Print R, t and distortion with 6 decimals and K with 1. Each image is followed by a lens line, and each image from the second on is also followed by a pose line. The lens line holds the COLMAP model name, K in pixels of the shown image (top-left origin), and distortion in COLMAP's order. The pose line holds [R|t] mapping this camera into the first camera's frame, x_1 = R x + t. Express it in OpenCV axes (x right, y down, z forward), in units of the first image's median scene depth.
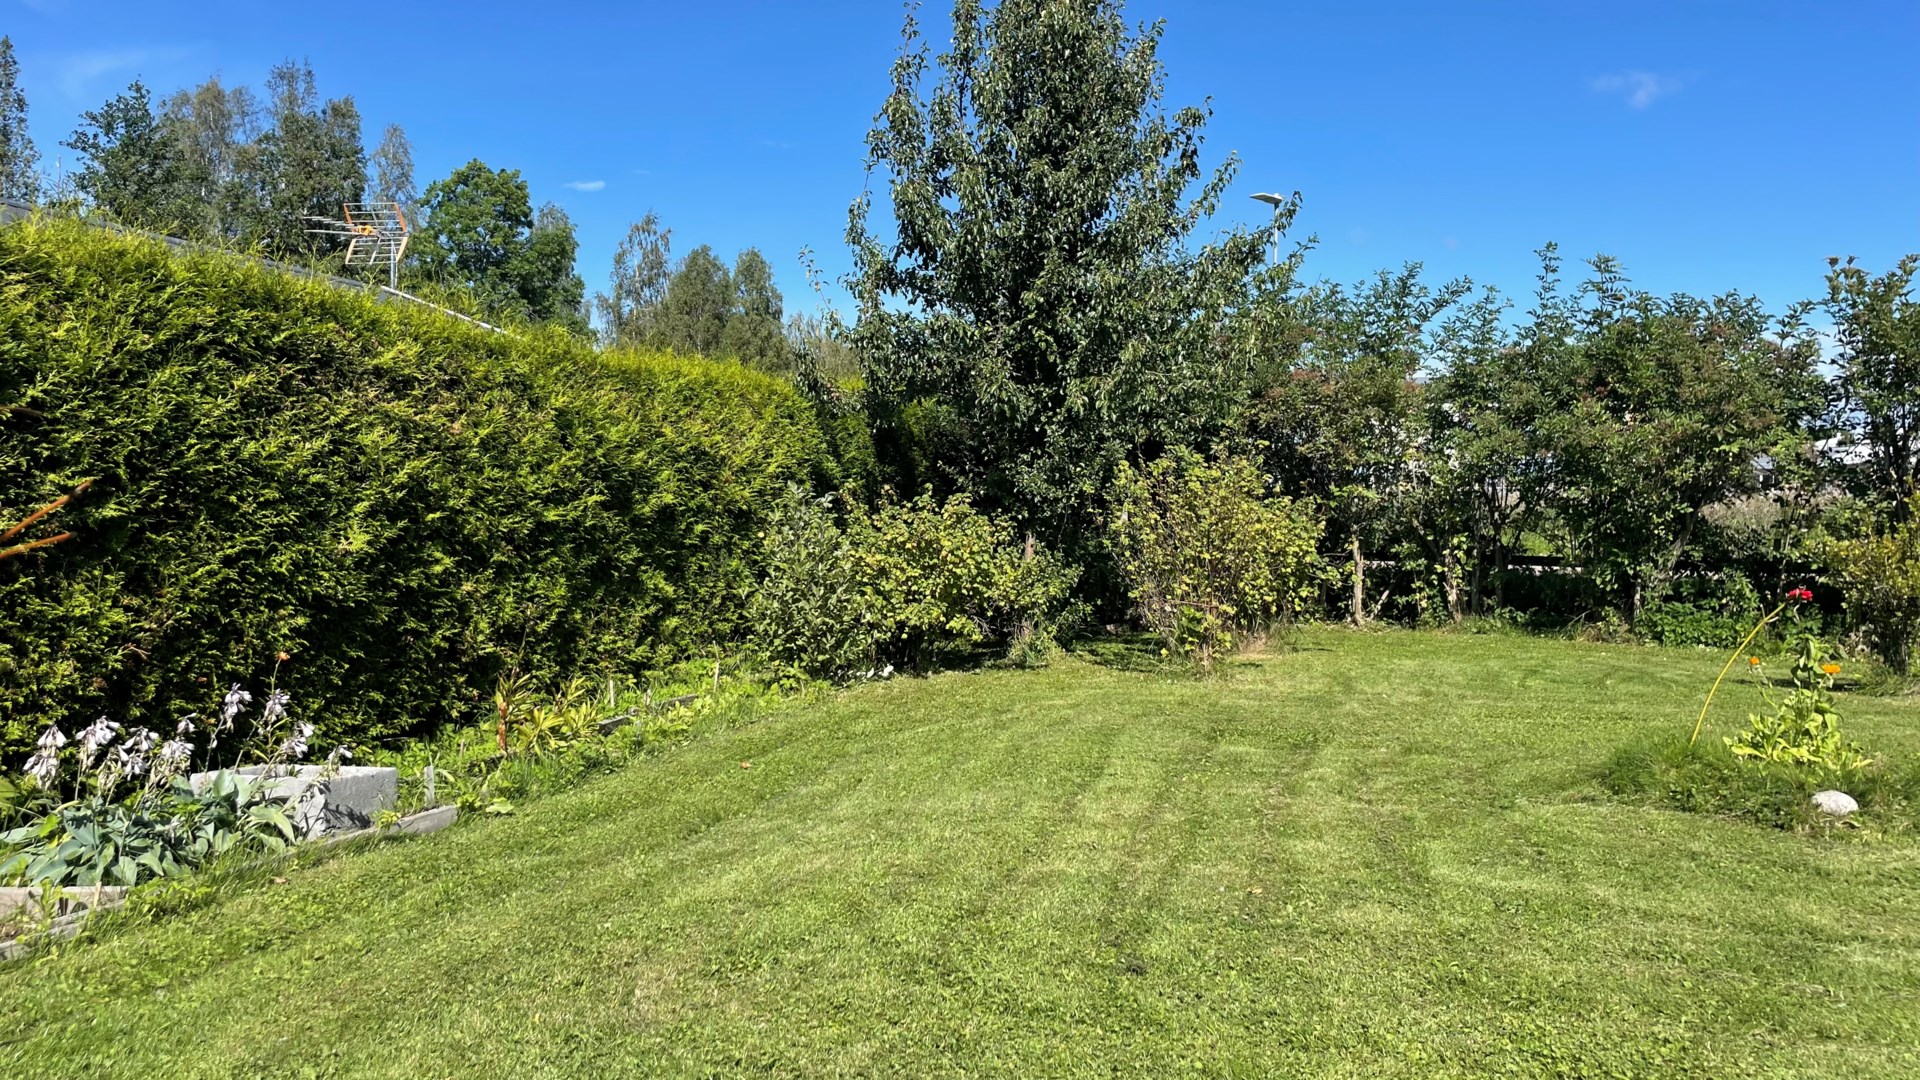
lens RADIAL K [[1443.9, 0, 966.3], [0, 1443.9, 546.9], [0, 0, 1]] dist [0.100722, -0.136912]
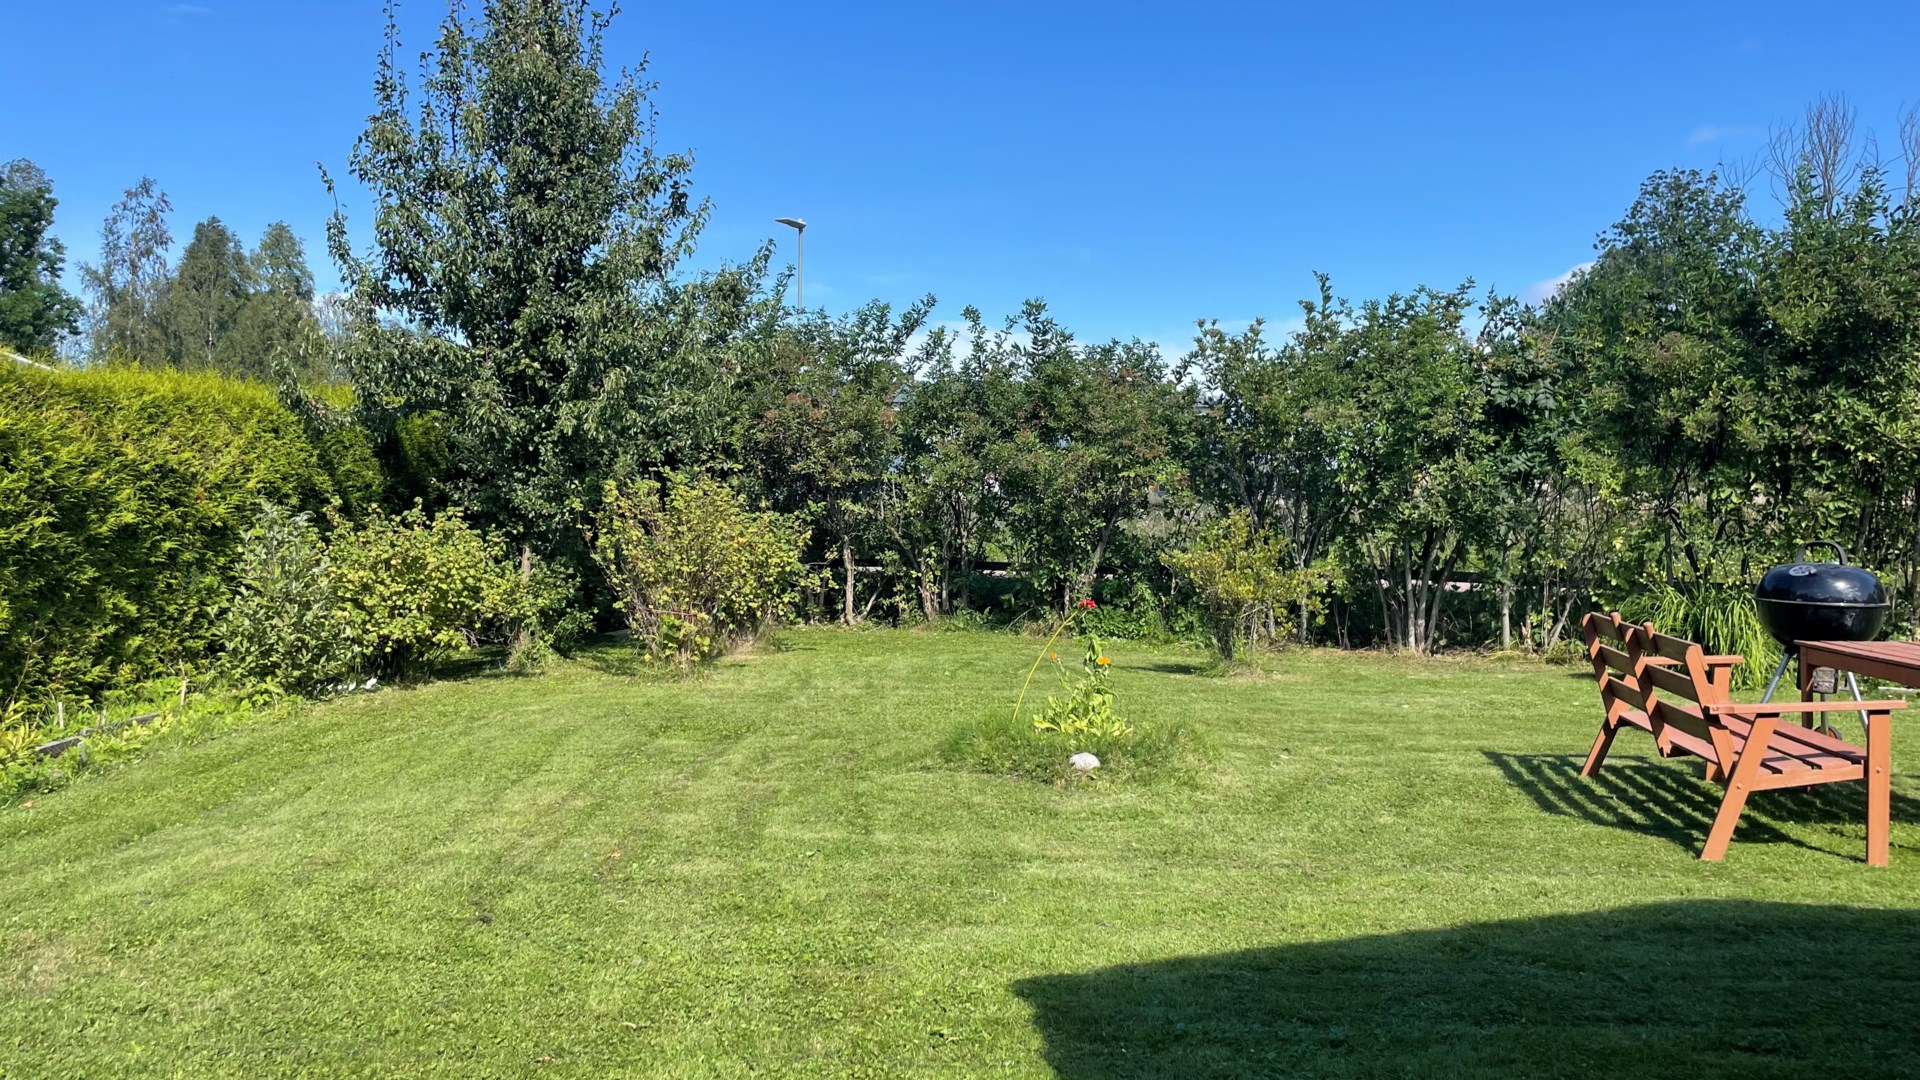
lens RADIAL K [[1447.3, 0, 937.1], [0, 1447.3, 542.0], [0, 0, 1]] dist [0.102936, -0.135582]
pose [[0.962894, -0.003708, 0.269856, 0.052006], [0.003969, 0.999992, -0.000421, -0.012998], [-0.269852, 0.001477, 0.962901, -0.117111]]
